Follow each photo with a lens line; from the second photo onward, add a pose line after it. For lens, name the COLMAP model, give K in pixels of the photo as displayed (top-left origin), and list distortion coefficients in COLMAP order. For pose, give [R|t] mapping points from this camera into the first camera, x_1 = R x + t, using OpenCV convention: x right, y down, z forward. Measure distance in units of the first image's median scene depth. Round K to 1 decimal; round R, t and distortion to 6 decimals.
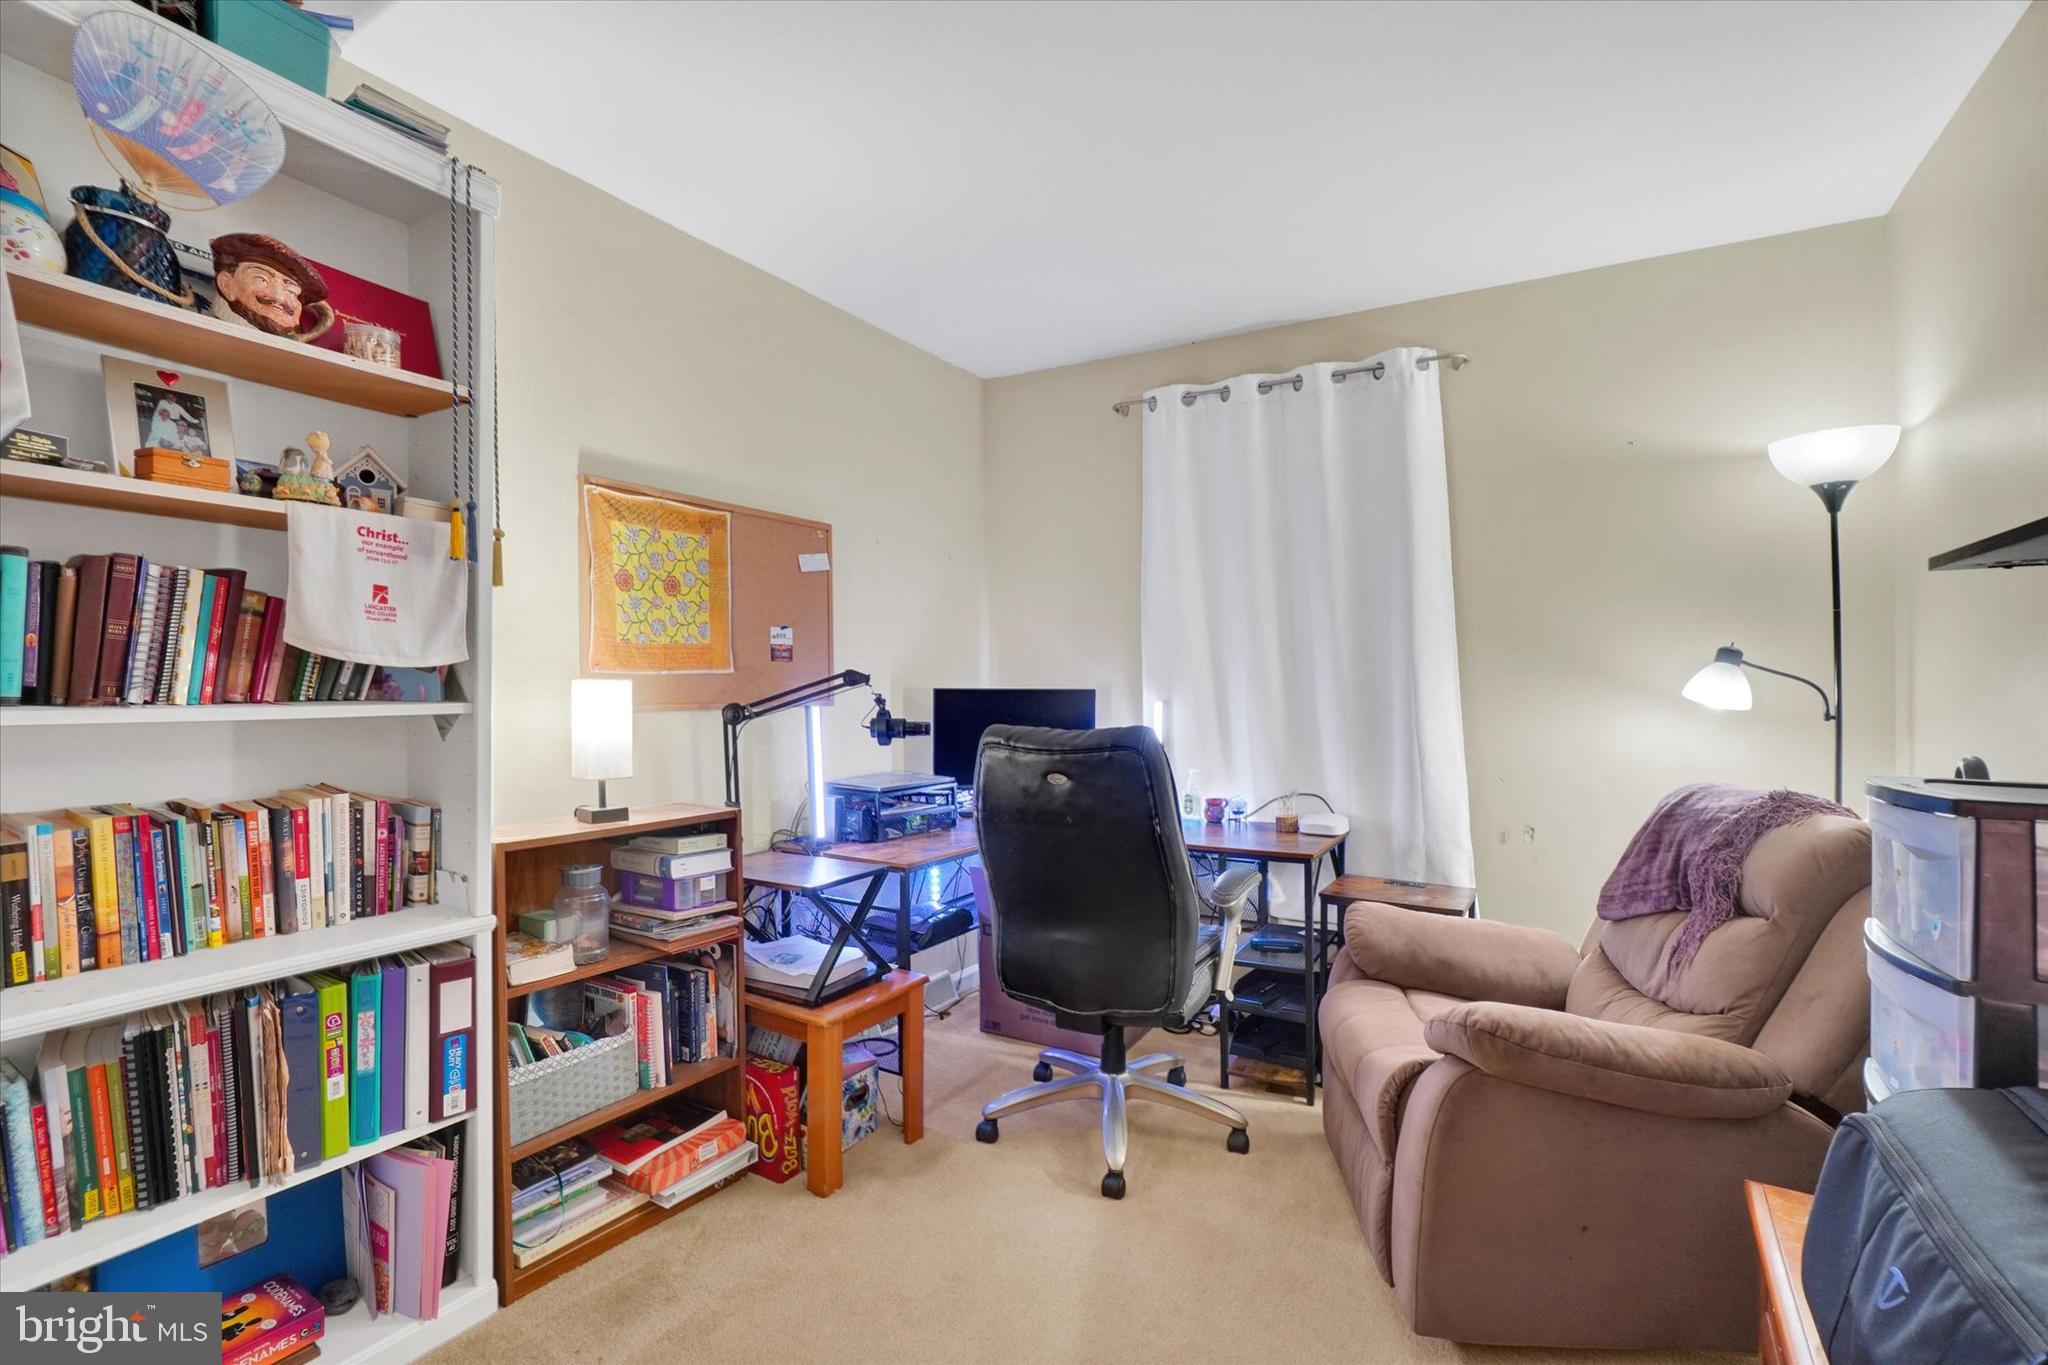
lens RADIAL K [[973.1, 0, 1019.6], [0, 973.1, 692.6], [0, 0, 1]] dist [-0.002781, -0.000028]
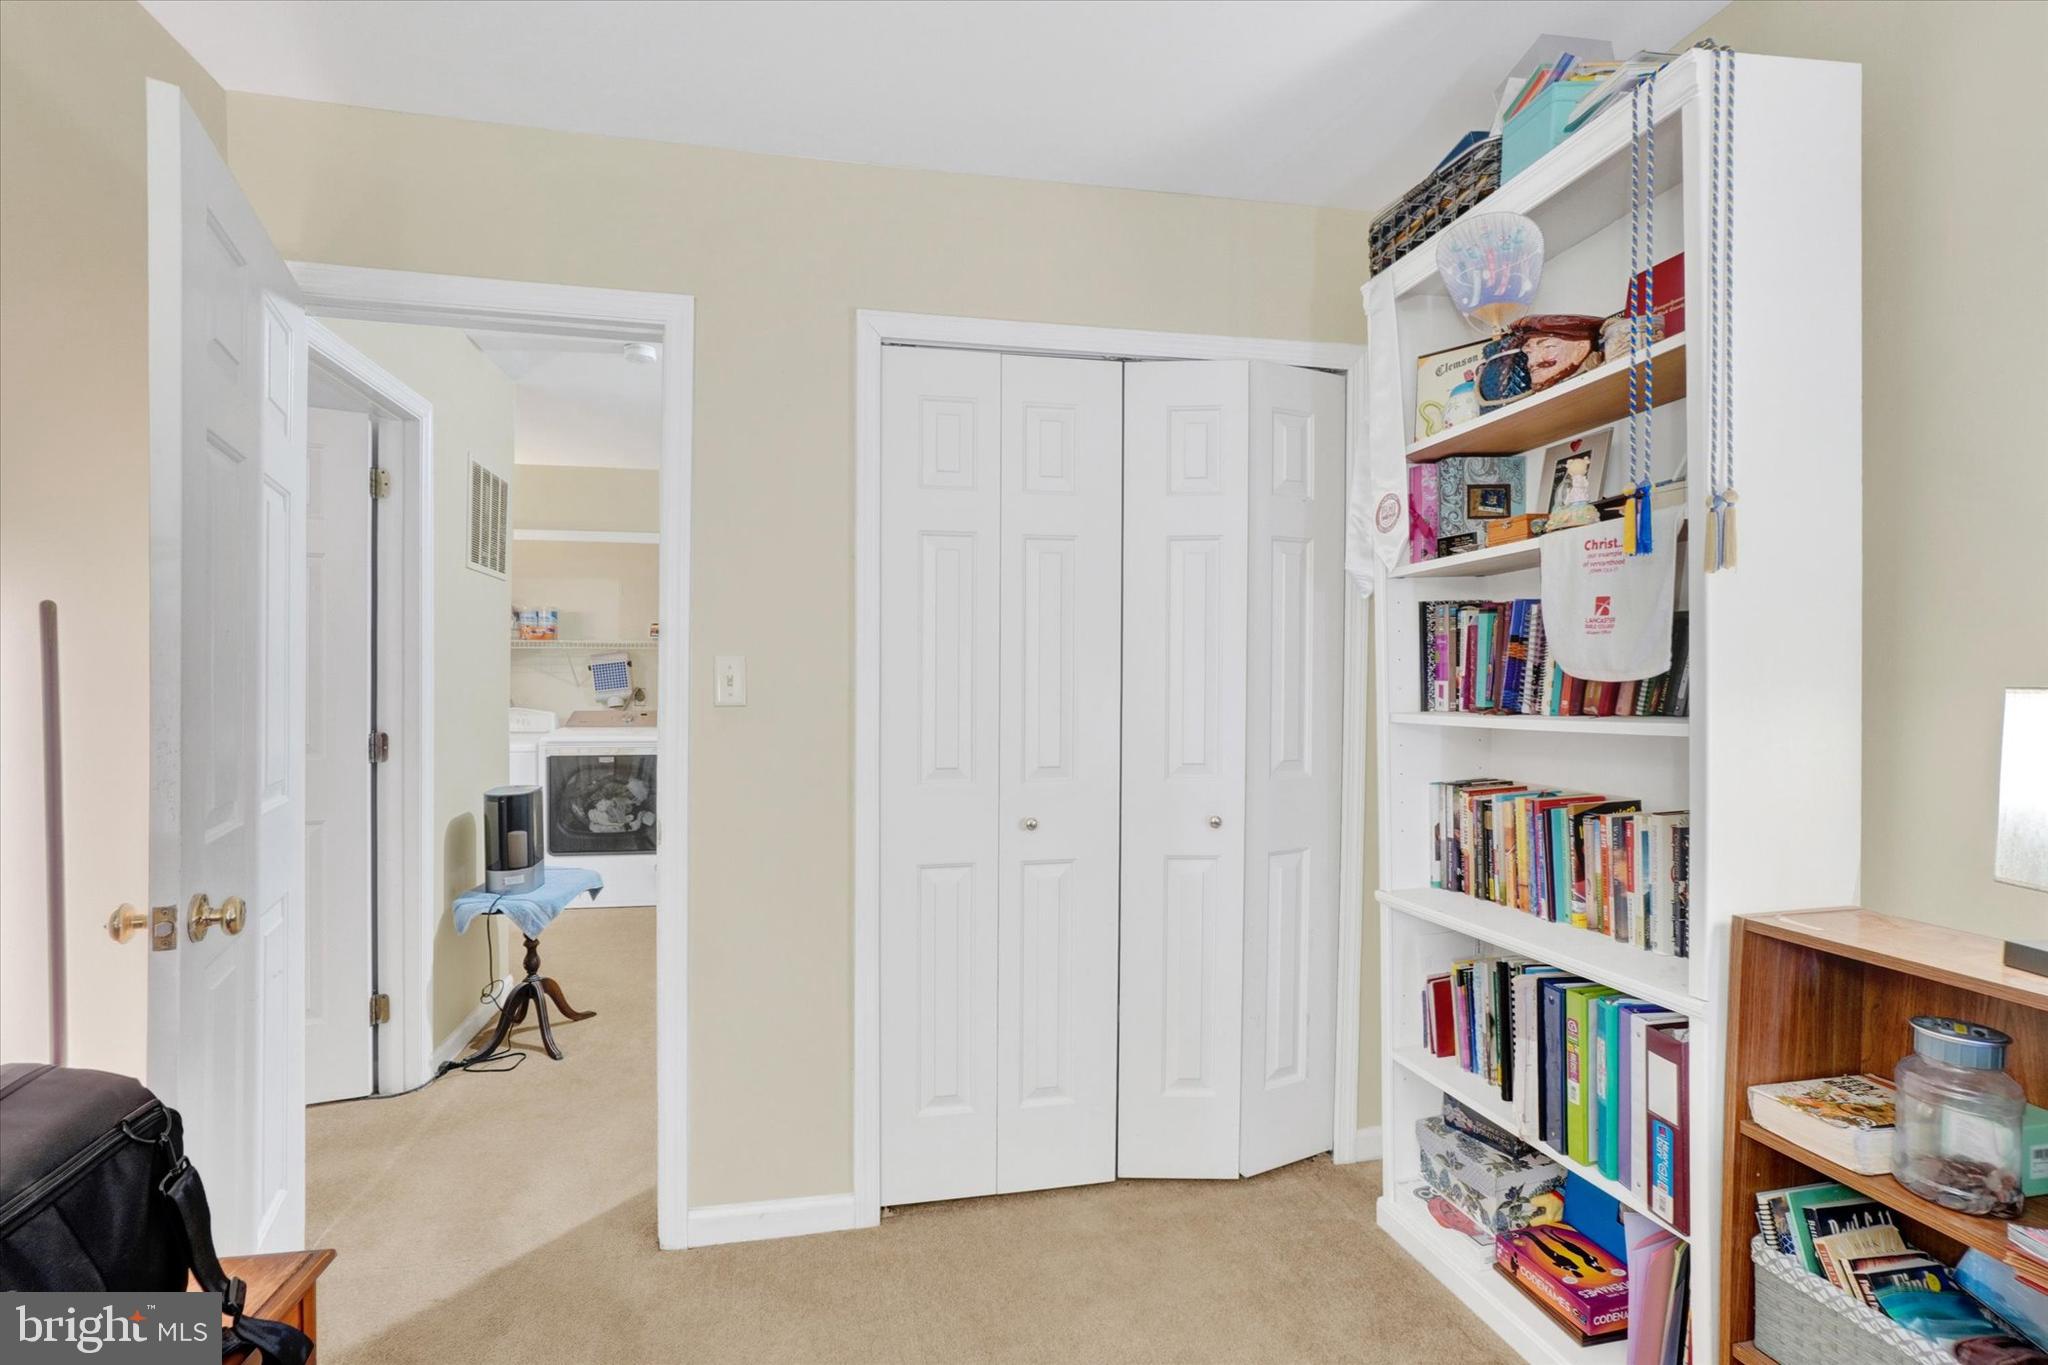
lens RADIAL K [[973.1, 0, 1019.6], [0, 973.1, 692.6], [0, 0, 1]] dist [-0.002781, -0.000028]
pose [[-0.750551, -0.006021, -0.660786, 0.414651], [-0.006001, 0.999979, -0.002295, -0.009623], [0.660786, 0.002243, -0.750571, 1.353547]]
